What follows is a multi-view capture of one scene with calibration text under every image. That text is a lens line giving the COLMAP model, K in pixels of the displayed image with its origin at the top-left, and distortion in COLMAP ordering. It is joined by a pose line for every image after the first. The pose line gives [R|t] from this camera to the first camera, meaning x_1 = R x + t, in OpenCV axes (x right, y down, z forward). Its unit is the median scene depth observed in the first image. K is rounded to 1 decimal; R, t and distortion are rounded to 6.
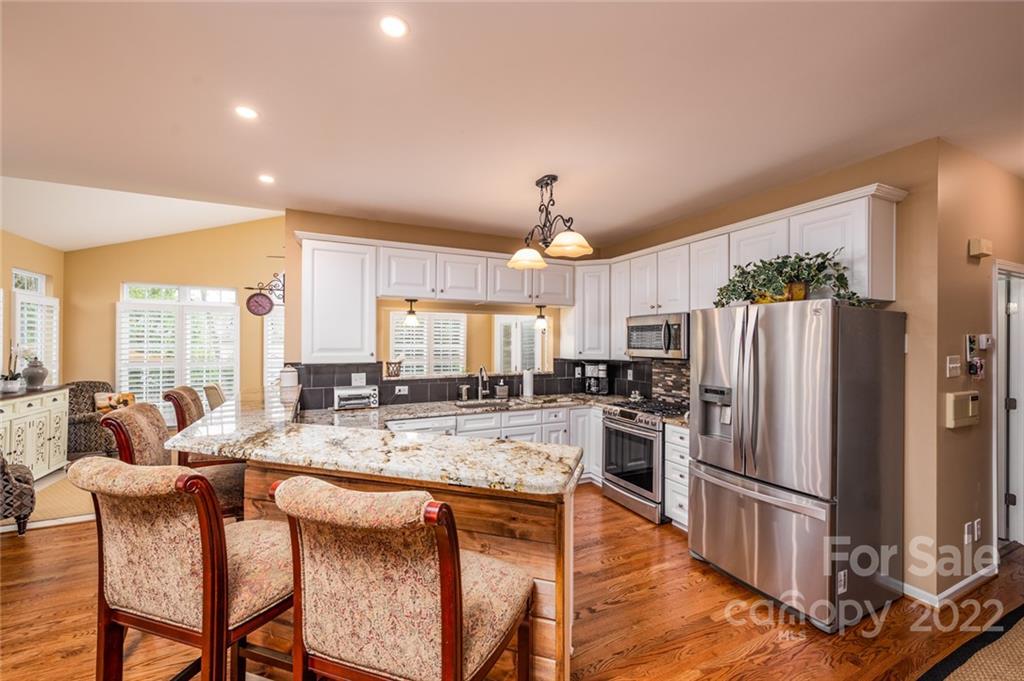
lens RADIAL K [[420.6, 0, 508.5], [0, 420.6, 340.2], [0, 0, 1]] dist [0.003119, 0.000549]
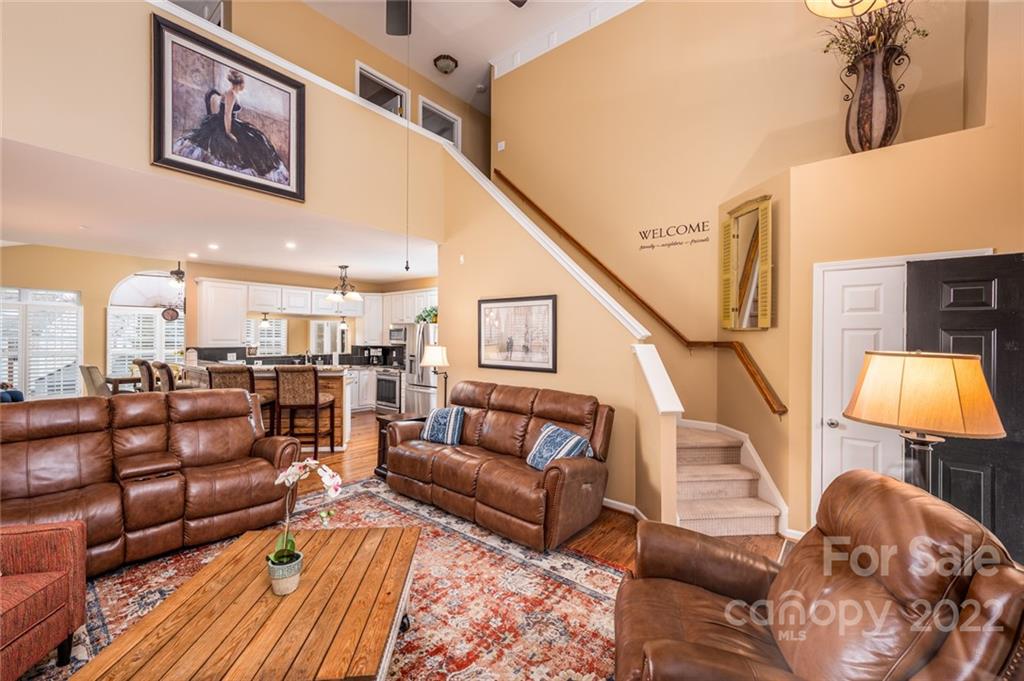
lens RADIAL K [[420.6, 0, 522.1], [0, 420.6, 337.0], [0, 0, 1]] dist [0.003119, 0.000549]
pose [[0.901119, 0.004747, 0.433545, -0.016943], [-0.008387, 0.999944, 0.006483, -0.012154], [-0.433490, -0.009478, 0.901108, -1.066699]]
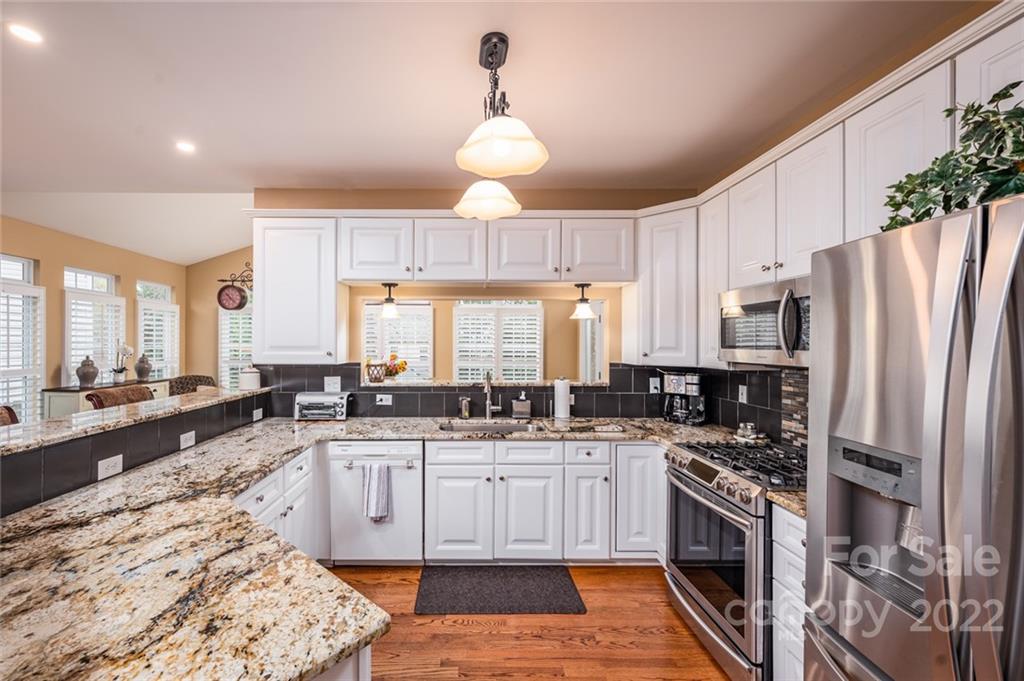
lens RADIAL K [[420.6, 0, 464.0], [0, 420.6, 344.5], [0, 0, 1]] dist [0.003119, 0.000549]
pose [[0.898679, -0.001010, -0.438605, 0.218964], [0.002953, 0.999989, 0.003749, 0.011889], [0.438597, -0.004665, 0.898672, 0.339710]]
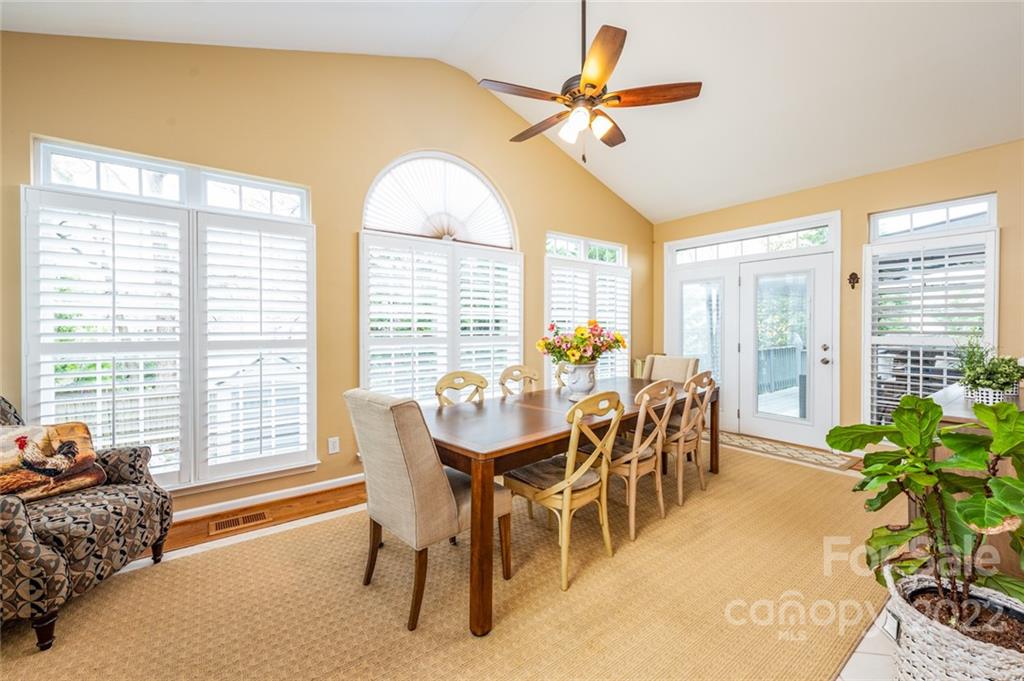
lens RADIAL K [[420.6, 0, 510.3], [0, 420.6, 334.3], [0, 0, 1]] dist [0.003119, 0.000549]
pose [[0.979214, -0.008726, 0.202640, -0.741704], [0.005387, 0.999841, 0.017019, 0.052997], [-0.202756, -0.015574, 0.979105, 0.690548]]
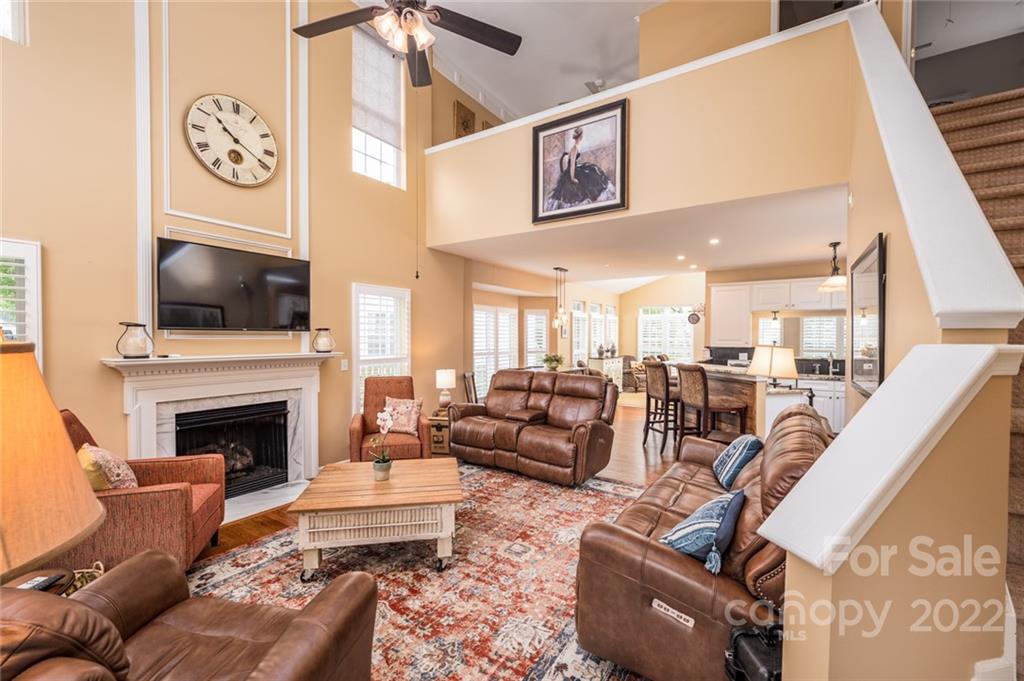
lens RADIAL K [[420.6, 0, 502.1], [0, 420.6, 345.2], [0, 0, 1]] dist [0.003119, 0.000549]
pose [[0.503326, 0.015766, -0.863953, 0.653453], [0.004426, 0.999773, 0.020823, -0.000141], [0.864085, -0.014305, 0.503142, -0.780278]]
